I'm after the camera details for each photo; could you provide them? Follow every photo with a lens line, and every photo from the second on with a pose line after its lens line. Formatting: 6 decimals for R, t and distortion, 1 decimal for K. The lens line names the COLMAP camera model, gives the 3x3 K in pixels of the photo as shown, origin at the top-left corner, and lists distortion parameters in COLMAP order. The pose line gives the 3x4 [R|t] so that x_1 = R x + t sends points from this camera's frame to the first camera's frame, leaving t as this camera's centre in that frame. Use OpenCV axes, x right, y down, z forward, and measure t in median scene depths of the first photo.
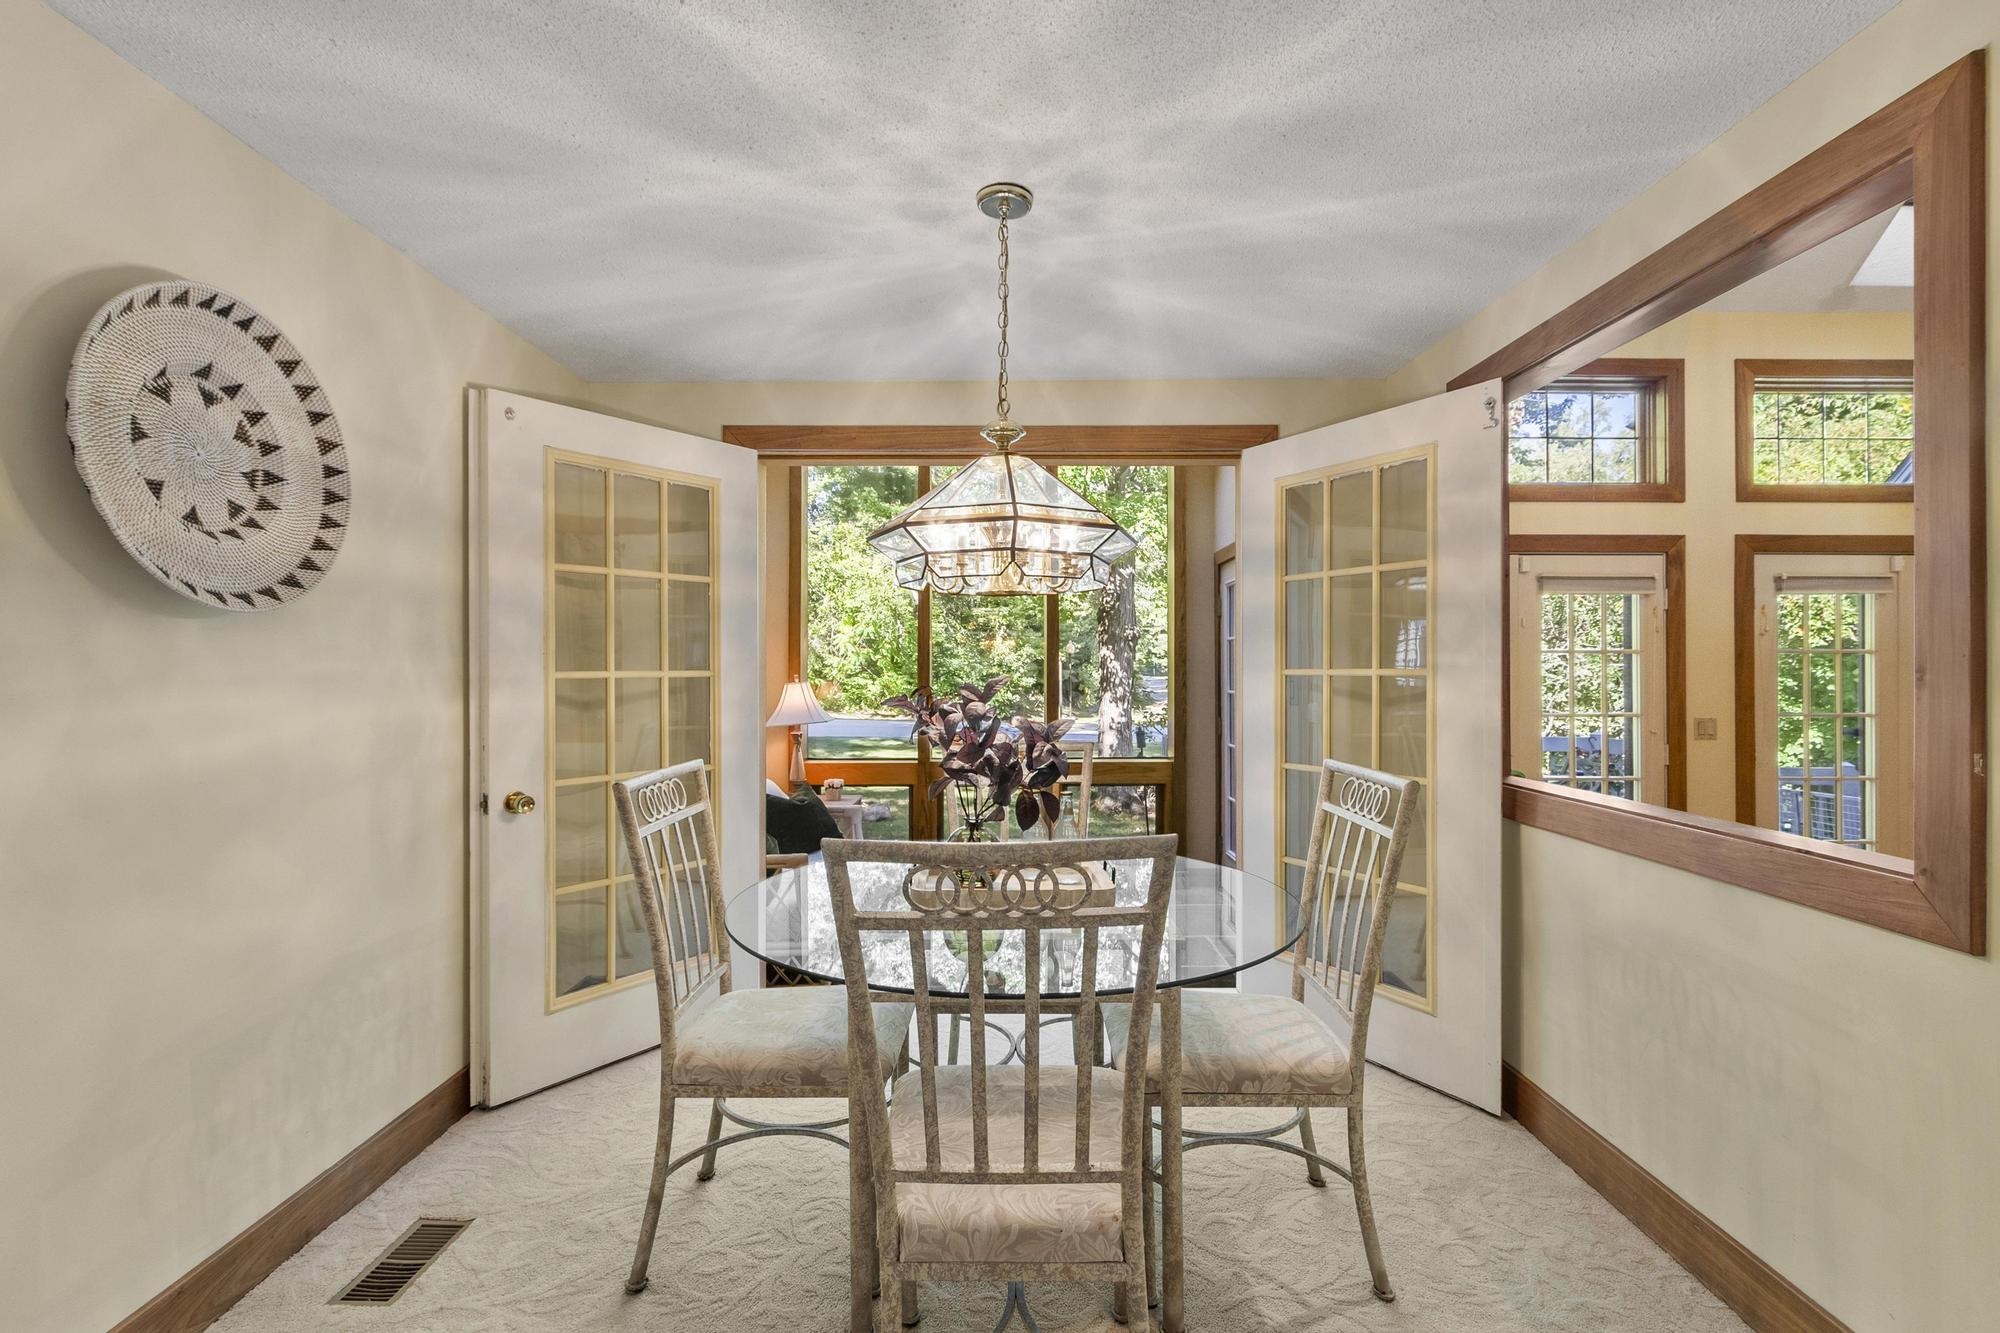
lens RADIAL K [[887.4, 0, 978.6], [0, 887.4, 667.2], [0, 0, 1]] dist [0.000111, -0.001066]
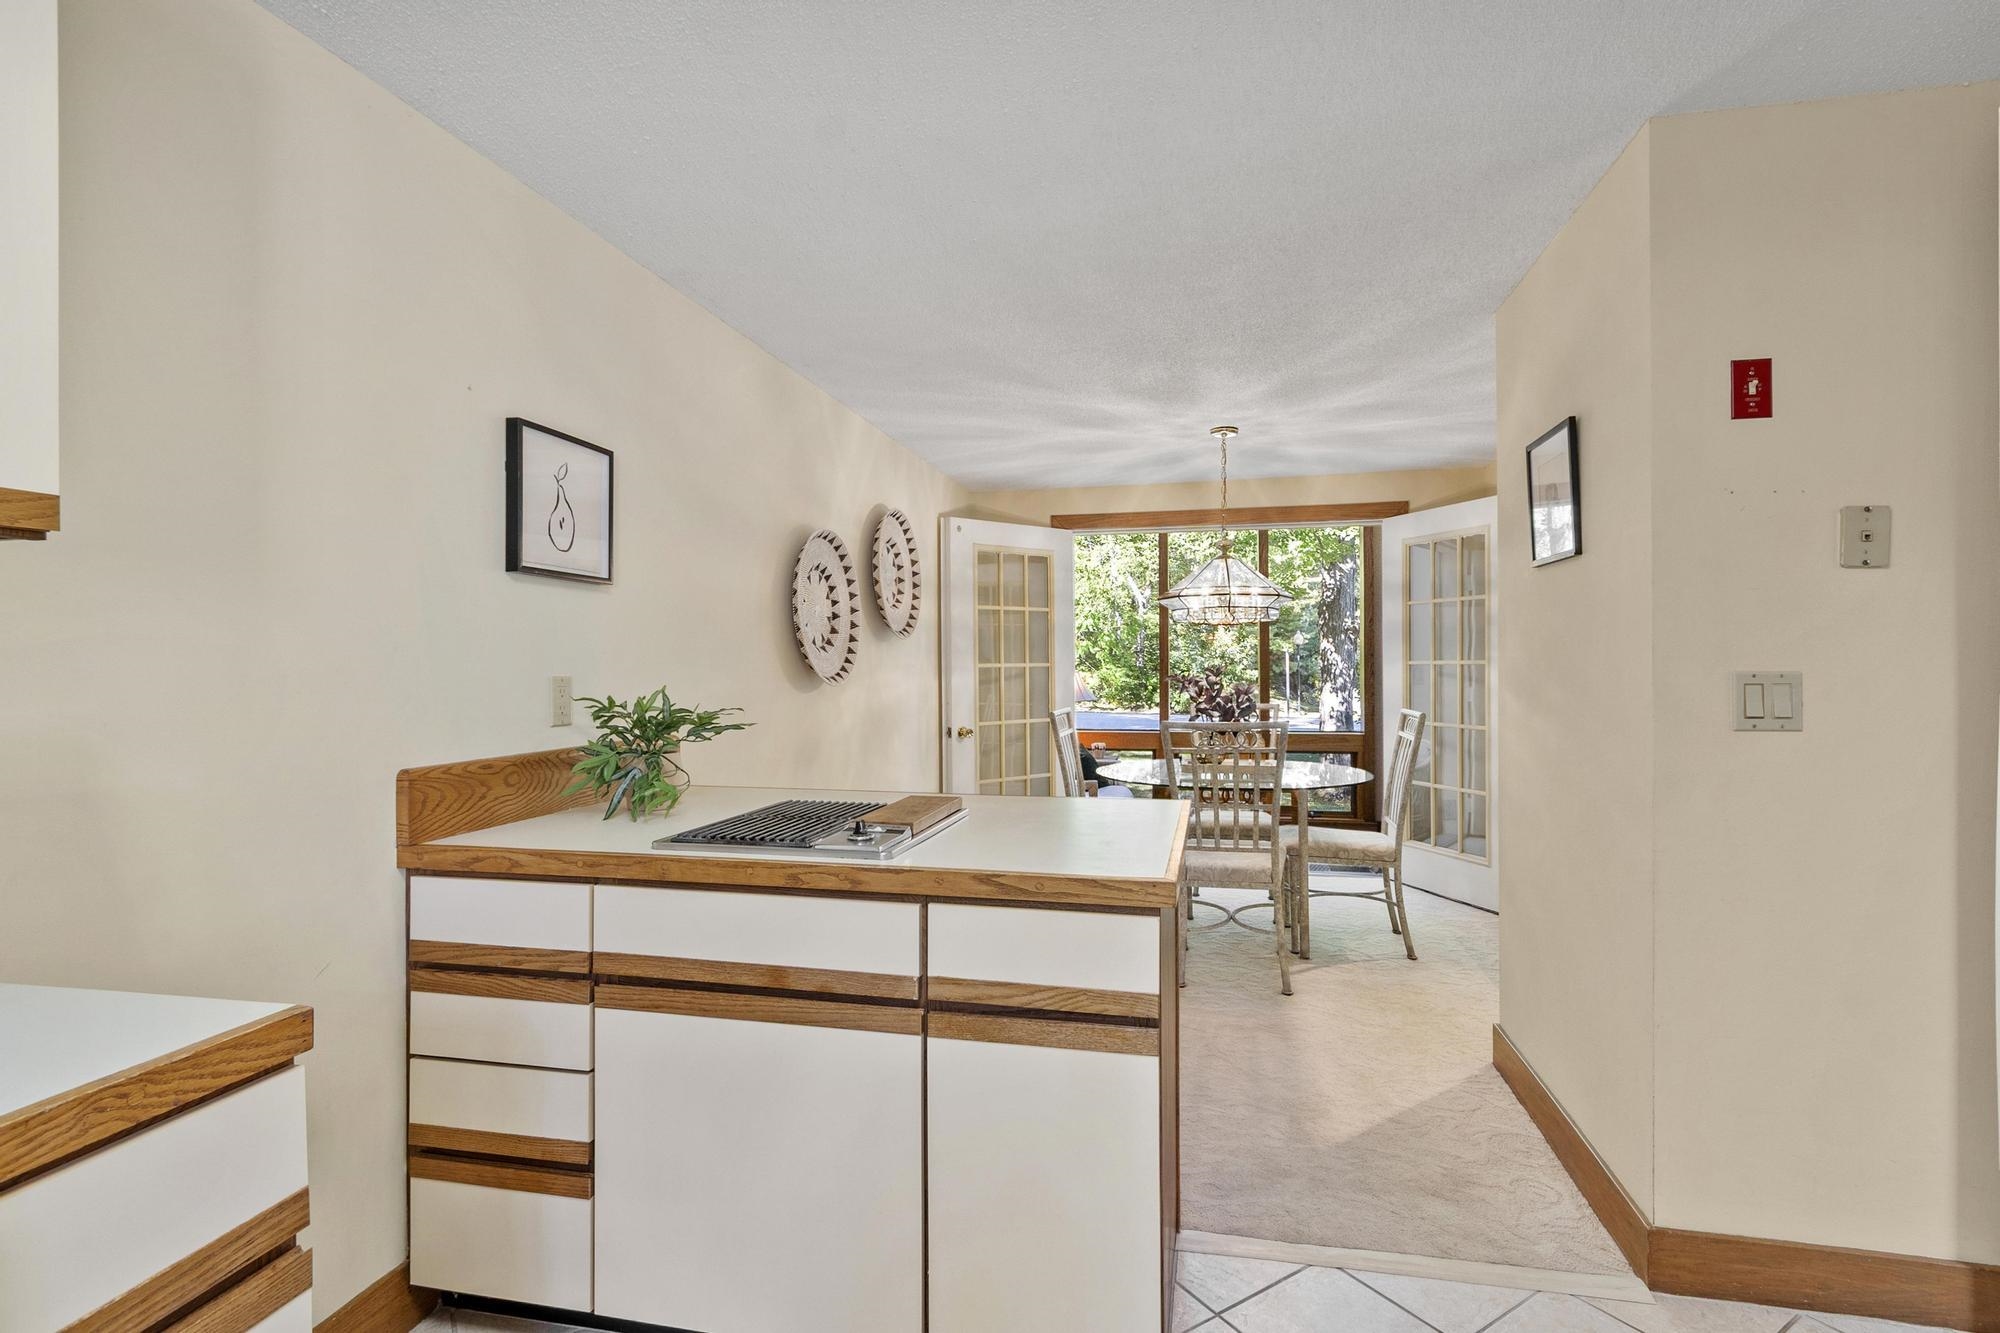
lens RADIAL K [[970.0, 0, 1004.0], [0, 970.0, 656.8], [0, 0, 1]] dist [0.012340, 0.000068]
pose [[0.980680, -0.005061, -0.195555, -0.020477], [0.004503, 0.999984, -0.003297, -0.002078], [0.195569, 0.002353, 0.980687, -0.771793]]
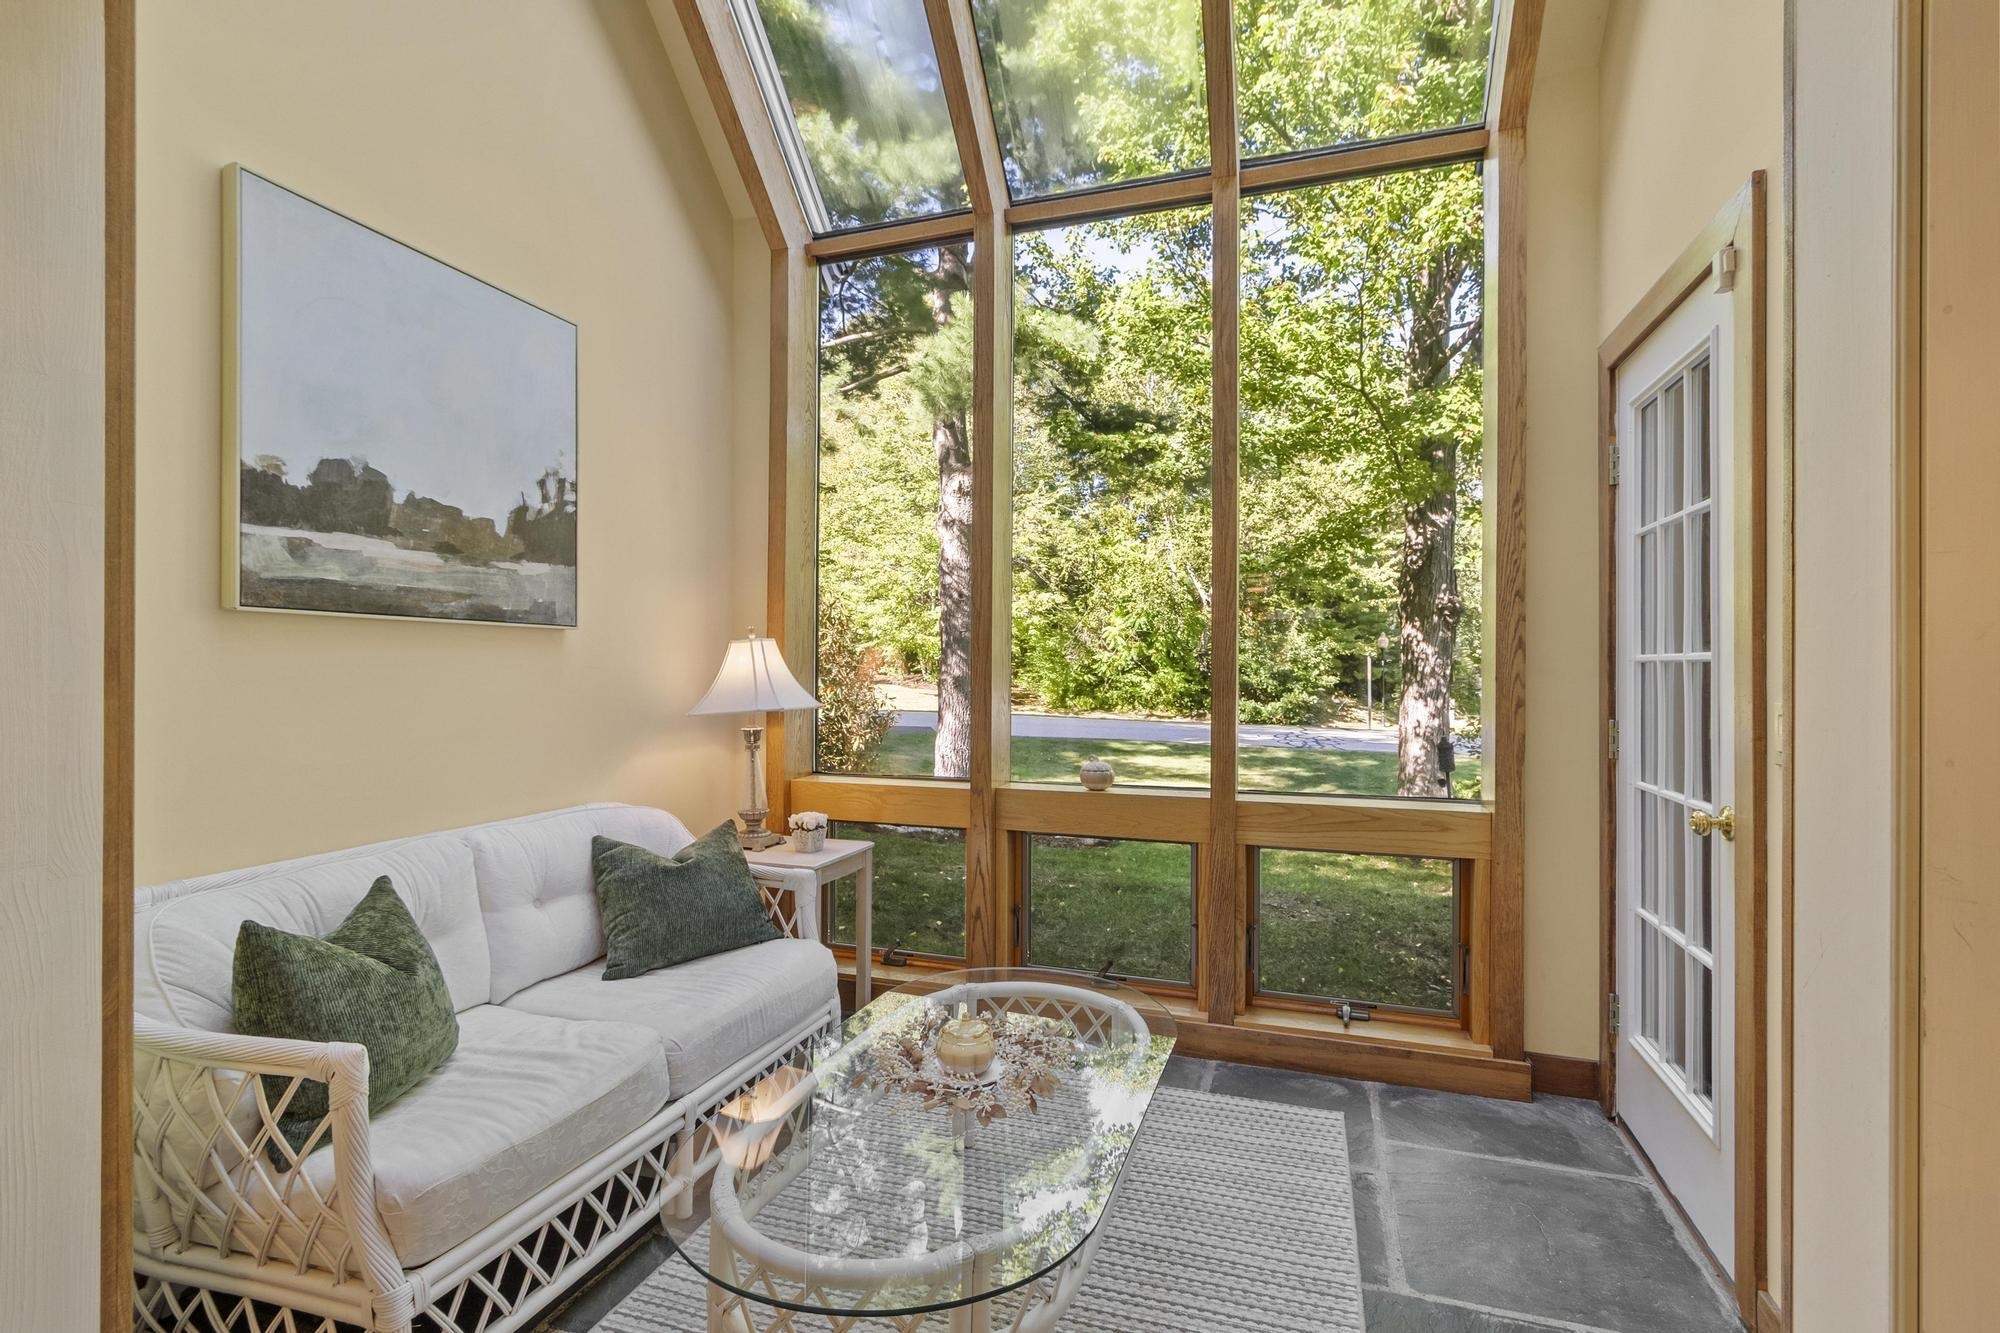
lens RADIAL K [[887.4, 0, 1008.3], [0, 887.4, 670.1], [0, 0, 1]] dist [0.000111, -0.001066]
pose [[0.952525, 0.003249, -0.304444, 0.200694], [-0.002899, 0.999995, 0.001604, 0.056958], [0.304448, -0.000646, 0.952529, 0.815831]]
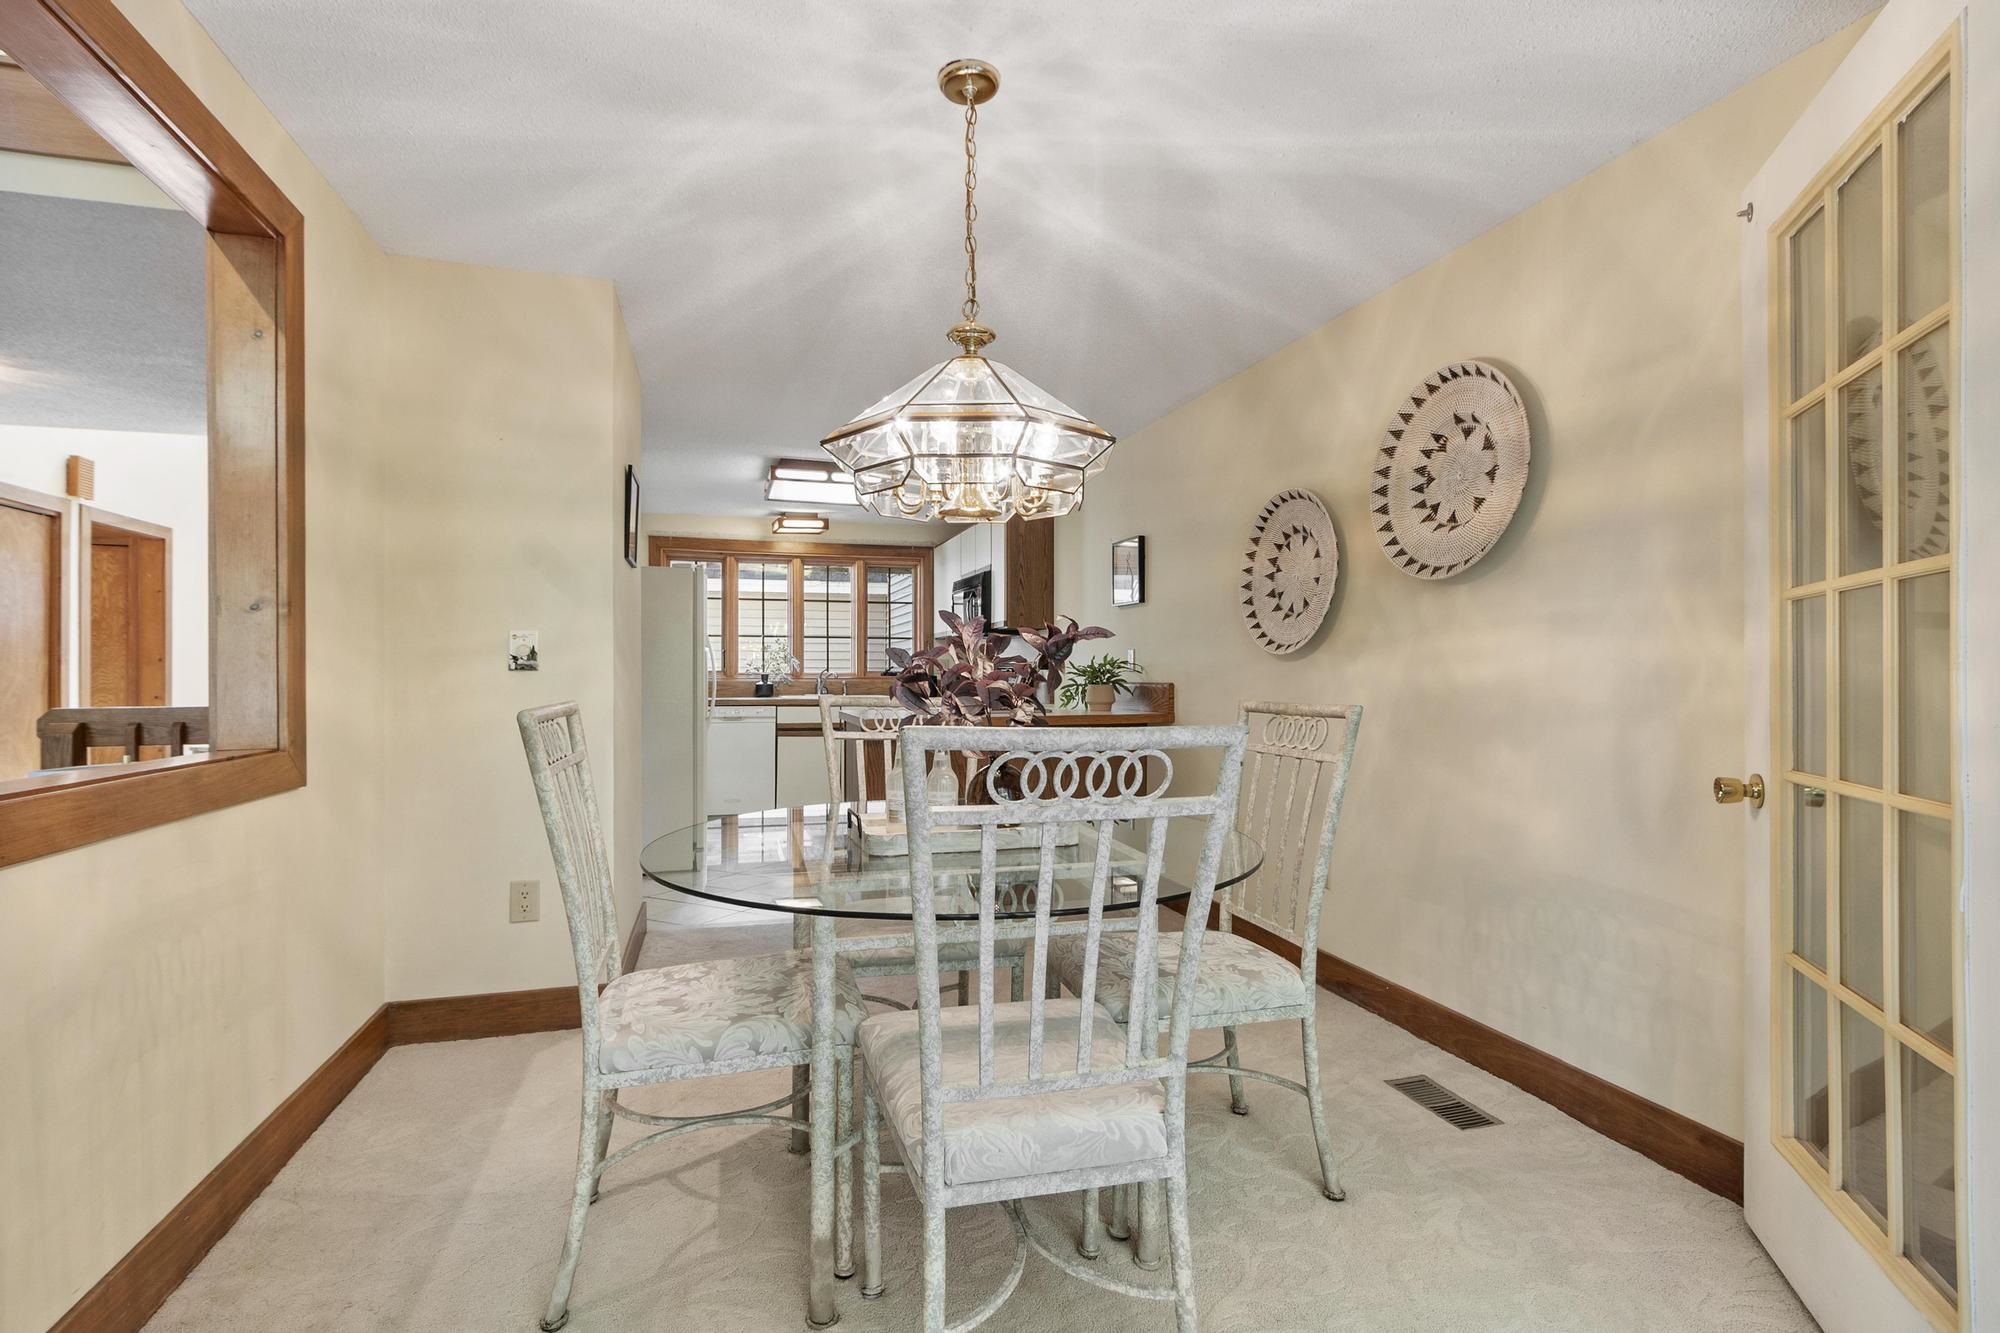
lens RADIAL K [[970.0, 0, 1009.0], [0, 970.0, 669.1], [0, 0, 1]] dist [0.012340, 0.000068]
pose [[-0.947364, 0.003536, -0.320138, 0.184581], [0.006955, 0.999930, -0.009538, 0.049436], [0.320082, -0.011262, -0.947323, 1.146368]]
